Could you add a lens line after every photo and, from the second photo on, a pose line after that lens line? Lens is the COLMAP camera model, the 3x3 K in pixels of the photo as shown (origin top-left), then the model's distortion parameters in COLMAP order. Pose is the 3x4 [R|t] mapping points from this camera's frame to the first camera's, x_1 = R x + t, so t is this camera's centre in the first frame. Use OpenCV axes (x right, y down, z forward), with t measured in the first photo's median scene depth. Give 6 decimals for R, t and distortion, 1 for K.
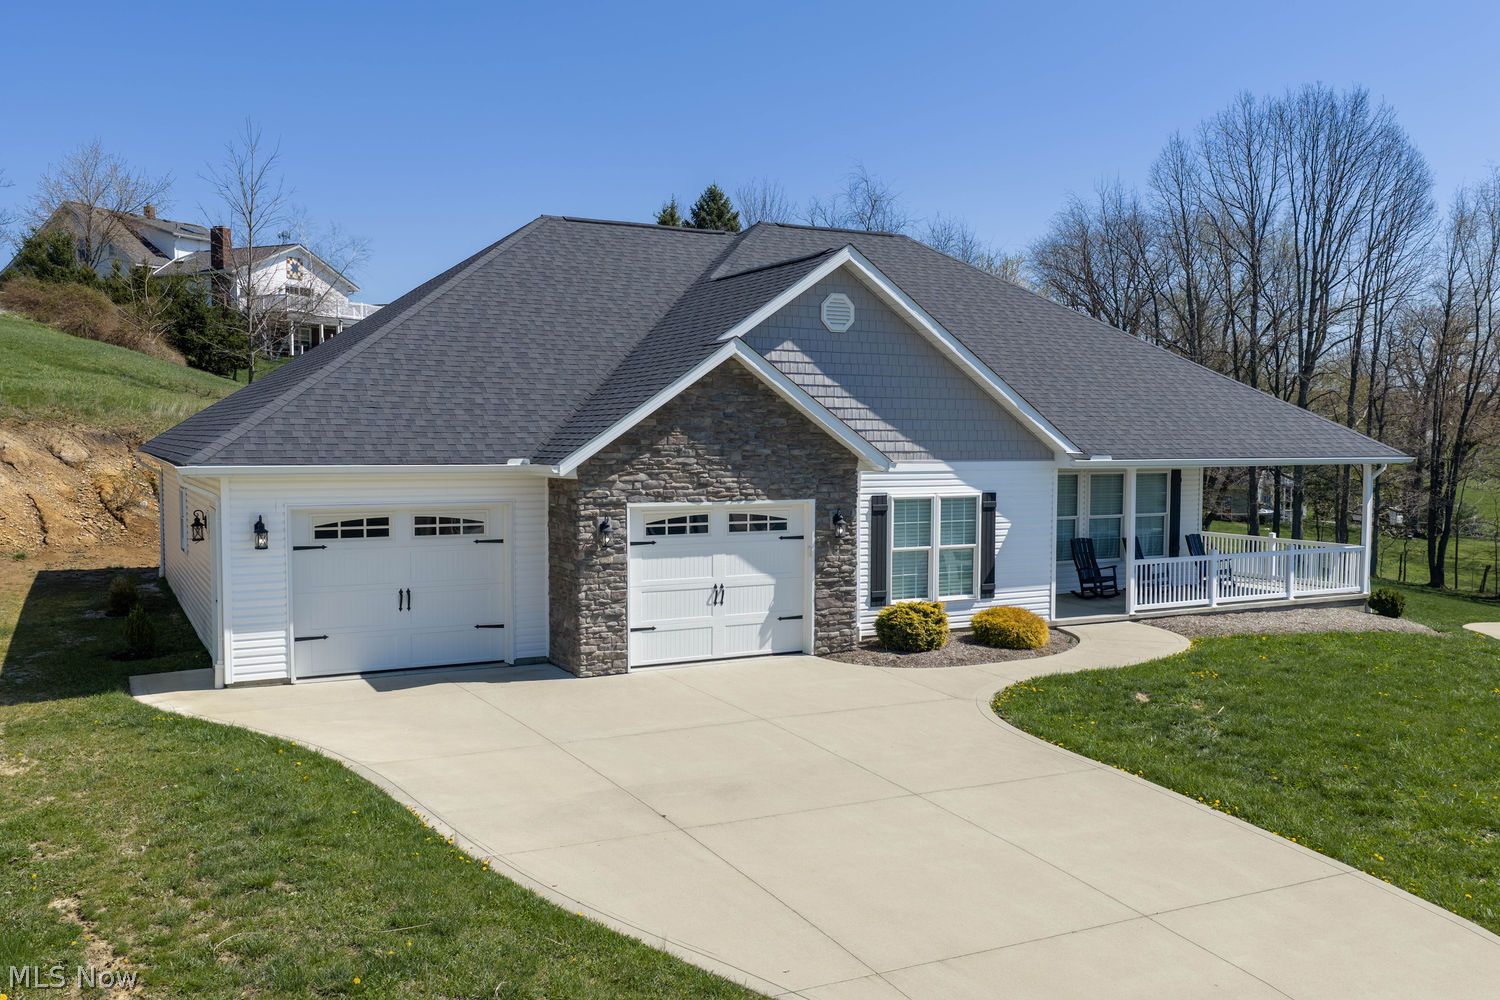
lens RADIAL K [[1249.4, 0, 745.7], [0, 1249.4, 506.4], [0, 0, 1]] dist [0.043684, -0.083588]
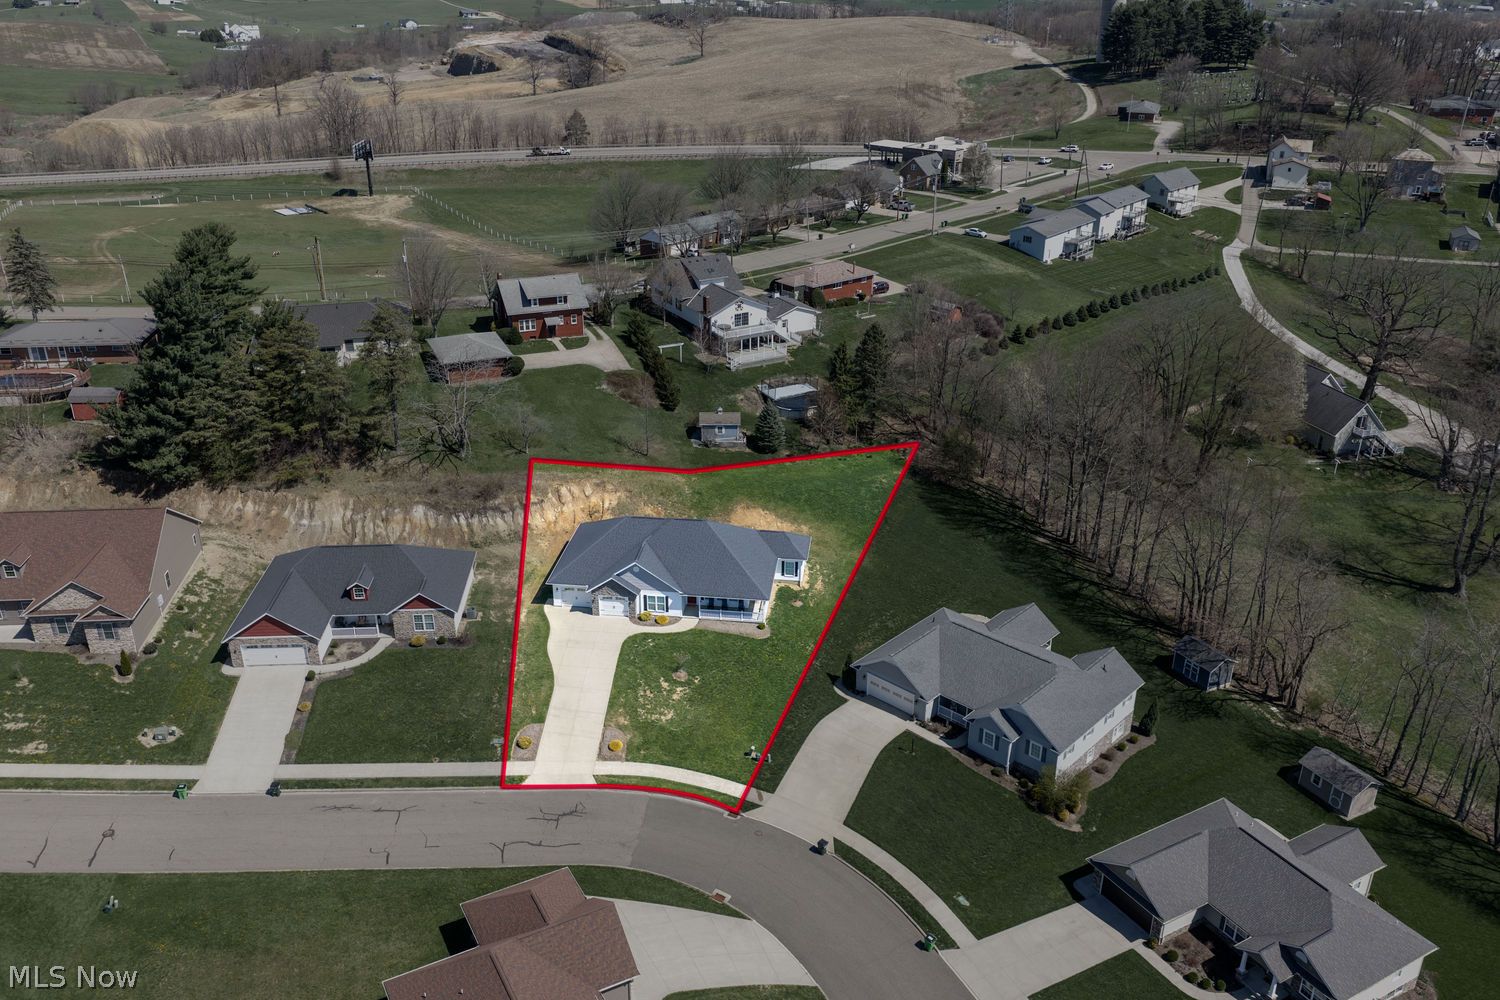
lens RADIAL K [[1234.2, 0, 750.0], [0, 1234.2, 500.0], [0, 0, 1]] dist [0.034717, -0.071318]
pose [[0.822503, 0.235699, -0.517624, 3.806628], [-0.034637, 0.929160, 0.368052, -2.880062], [0.567705, -0.284795, 0.772401, -3.509721]]
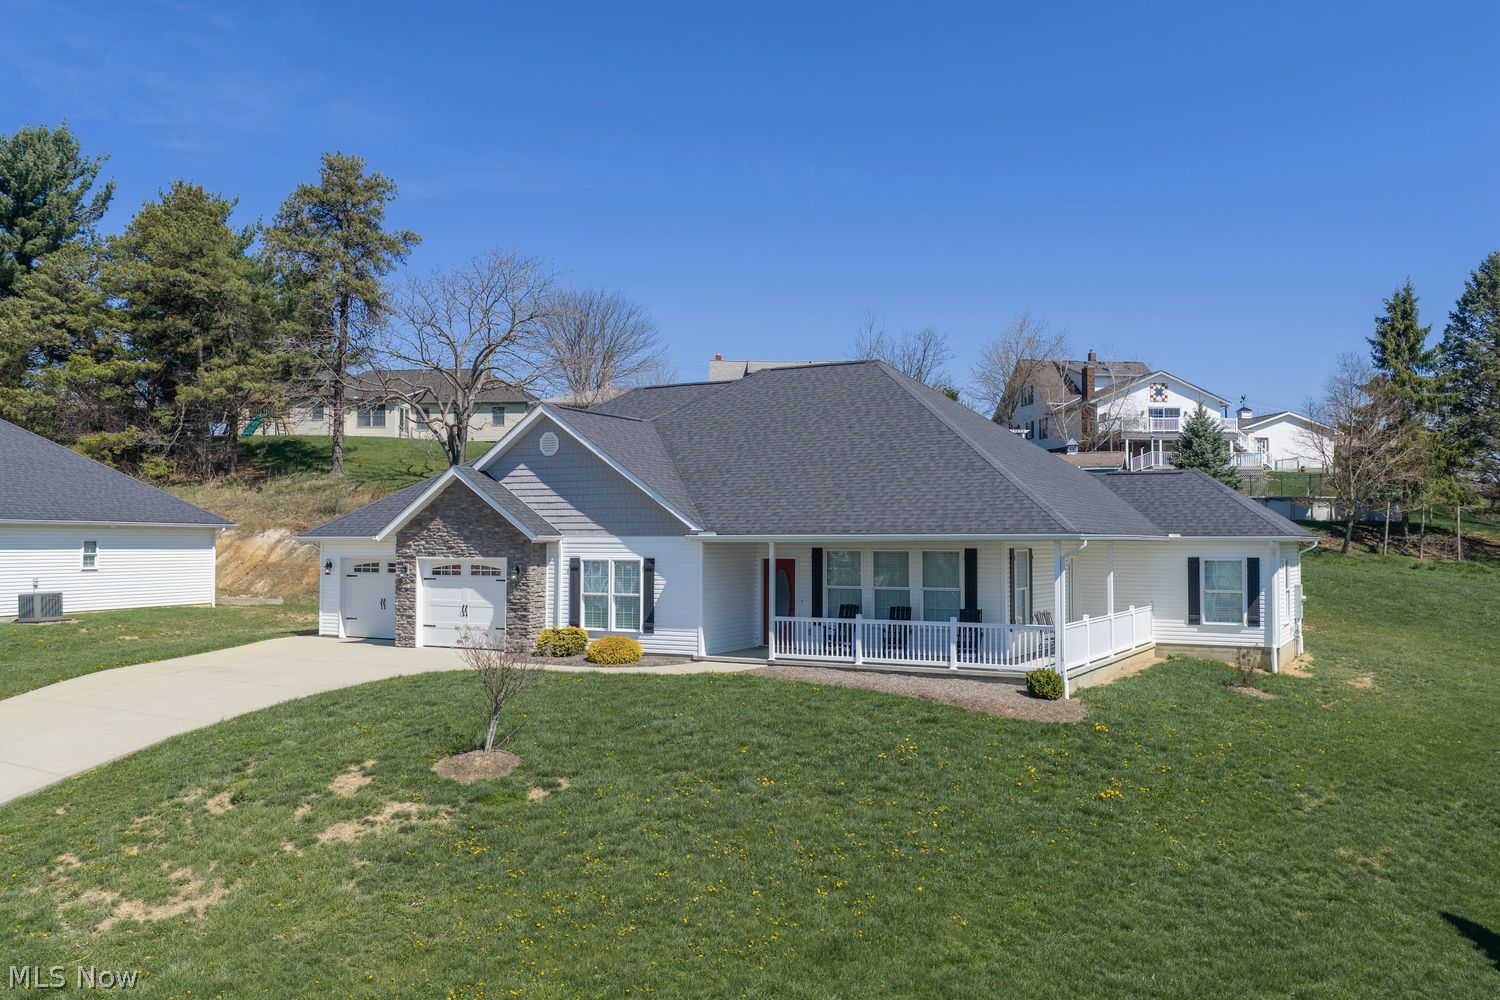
lens RADIAL K [[1234.2, 0, 750.0], [0, 1234.2, 500.0], [0, 0, 1]] dist [0.034717, -0.071318]
pose [[0.542249, -0.032852, -0.839576, 1.581925], [-0.047351, 0.996452, -0.069573, 0.016643], [0.838883, 0.077481, 0.538769, 0.369141]]
